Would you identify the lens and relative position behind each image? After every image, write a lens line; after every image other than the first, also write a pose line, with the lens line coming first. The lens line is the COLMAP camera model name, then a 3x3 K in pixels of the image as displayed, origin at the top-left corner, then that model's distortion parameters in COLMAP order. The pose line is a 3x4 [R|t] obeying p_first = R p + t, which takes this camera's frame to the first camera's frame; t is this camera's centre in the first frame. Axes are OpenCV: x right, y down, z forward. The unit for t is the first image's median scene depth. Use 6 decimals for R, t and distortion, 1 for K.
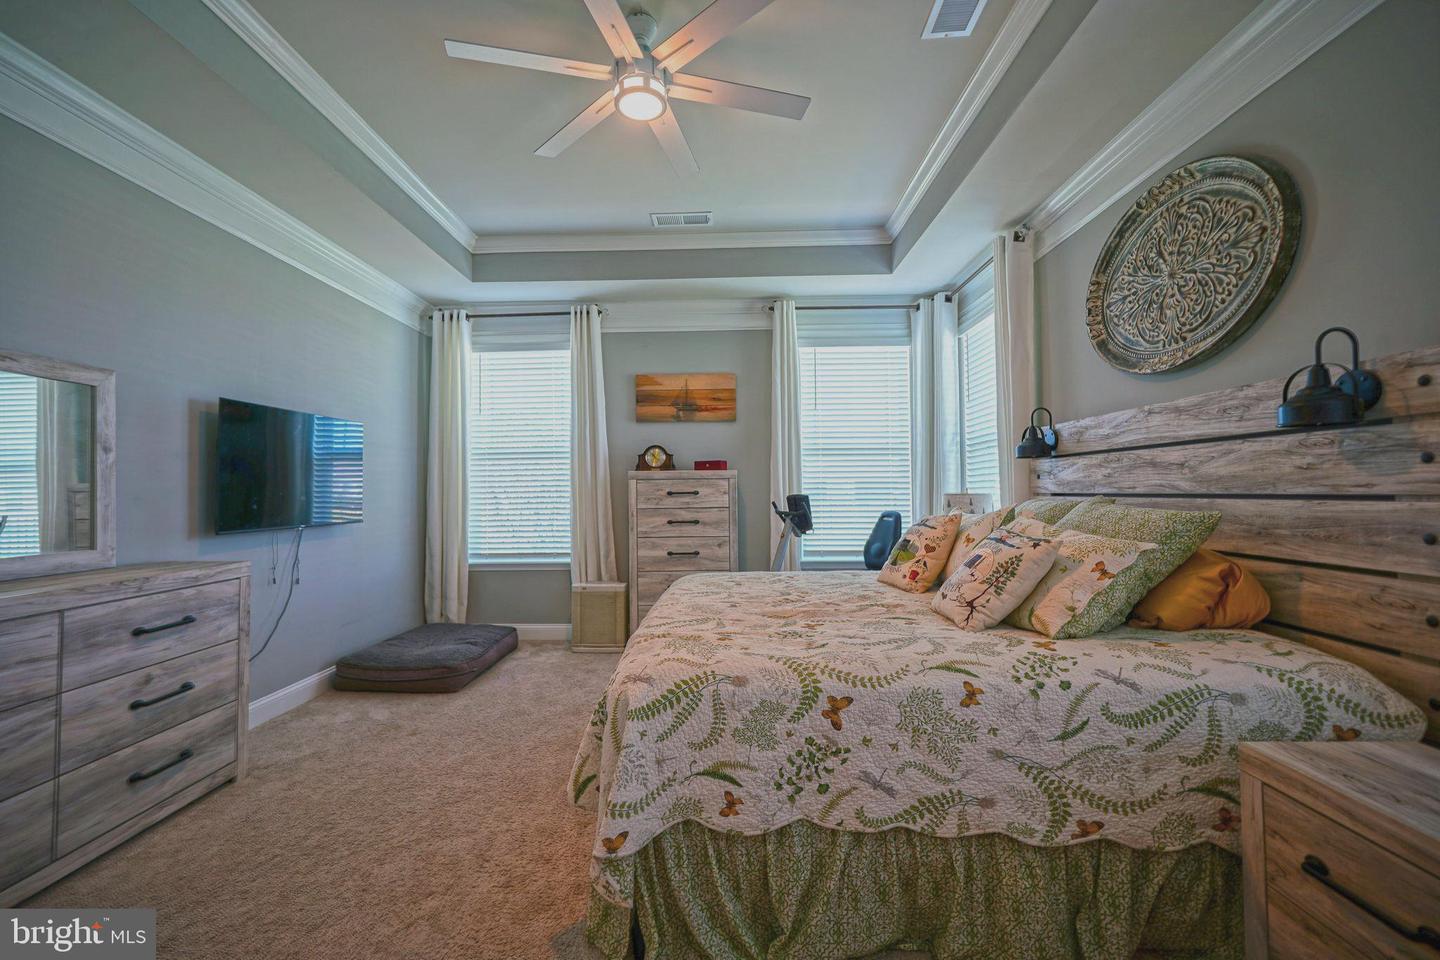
lens RADIAL K [[608.1, 0, 706.8], [0, 608.1, 479.6], [0, 0, 1]] dist [-0.009796, 0.005910]
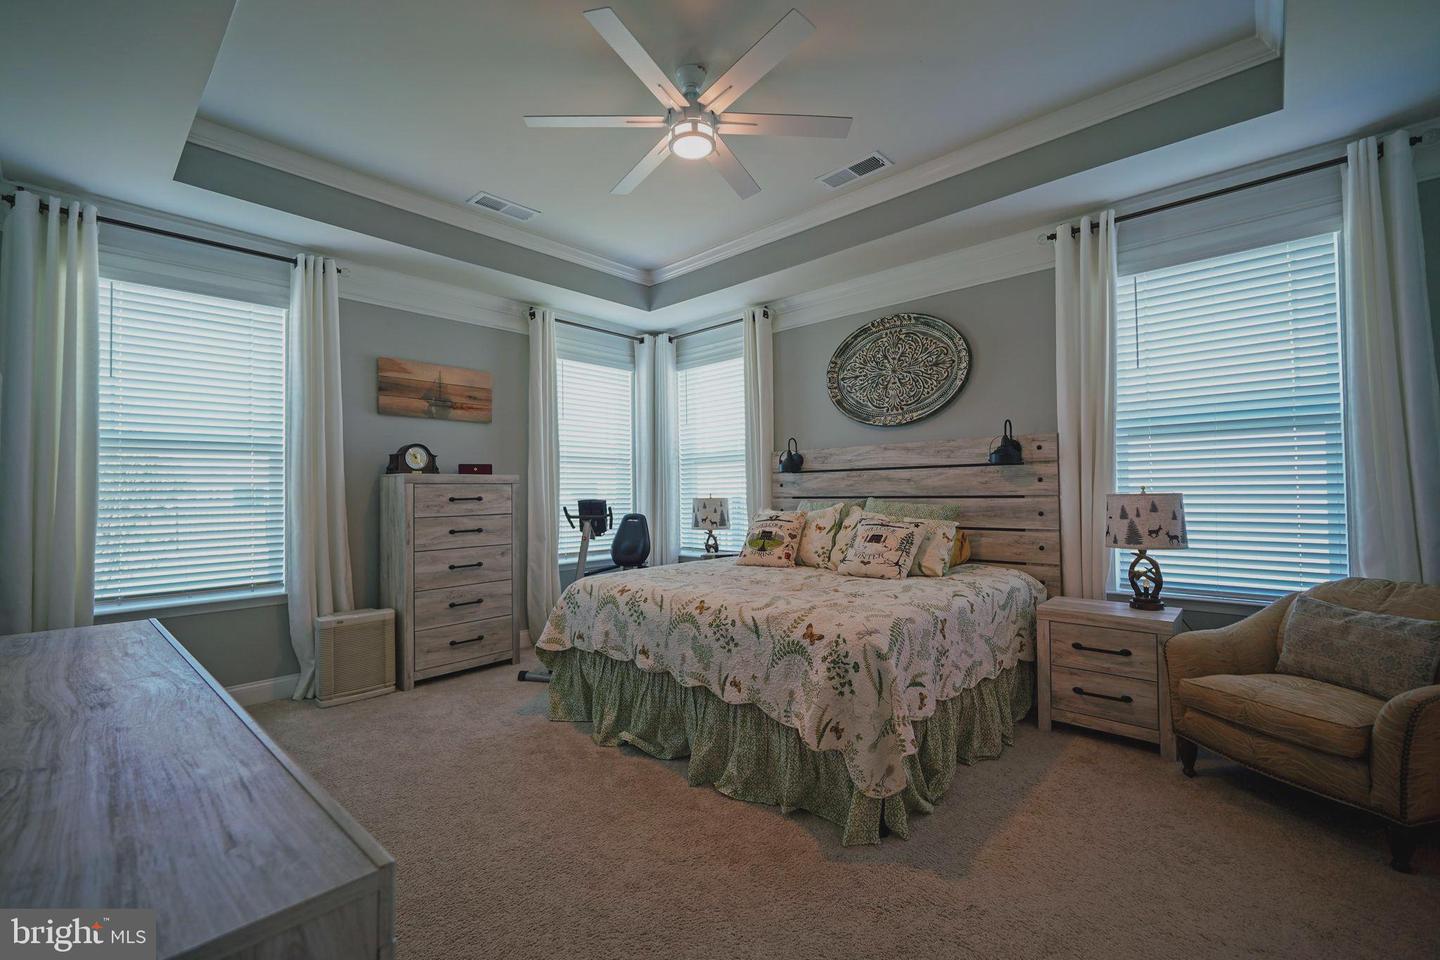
lens RADIAL K [[608.1, 0, 706.8], [0, 608.1, 479.6], [0, 0, 1]] dist [-0.009796, 0.005910]
pose [[0.661346, 0.016858, 0.749892, -0.823461], [-0.008657, 0.999852, -0.014843, 0.005916], [-0.750031, 0.003325, 0.661394, 0.224581]]
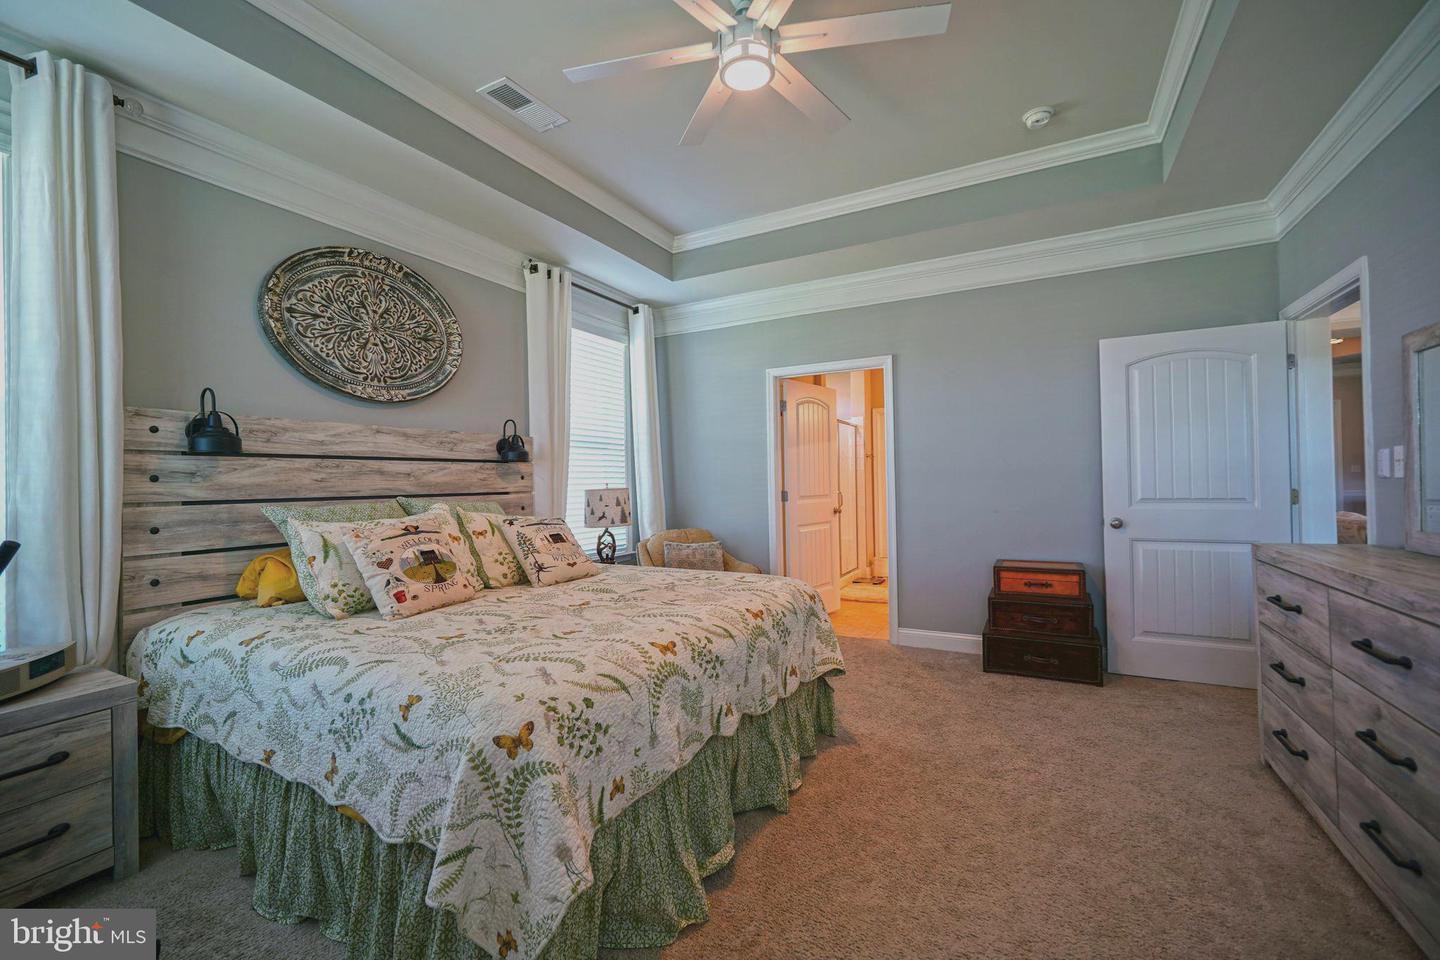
lens RADIAL K [[608.1, 0, 706.8], [0, 608.1, 479.6], [0, 0, 1]] dist [-0.009796, 0.005910]
pose [[-0.887930, 0.025855, 0.459252, -0.421698], [0.015451, 0.999532, -0.026398, 0.031097], [-0.459719, -0.016344, -0.887914, 1.670191]]
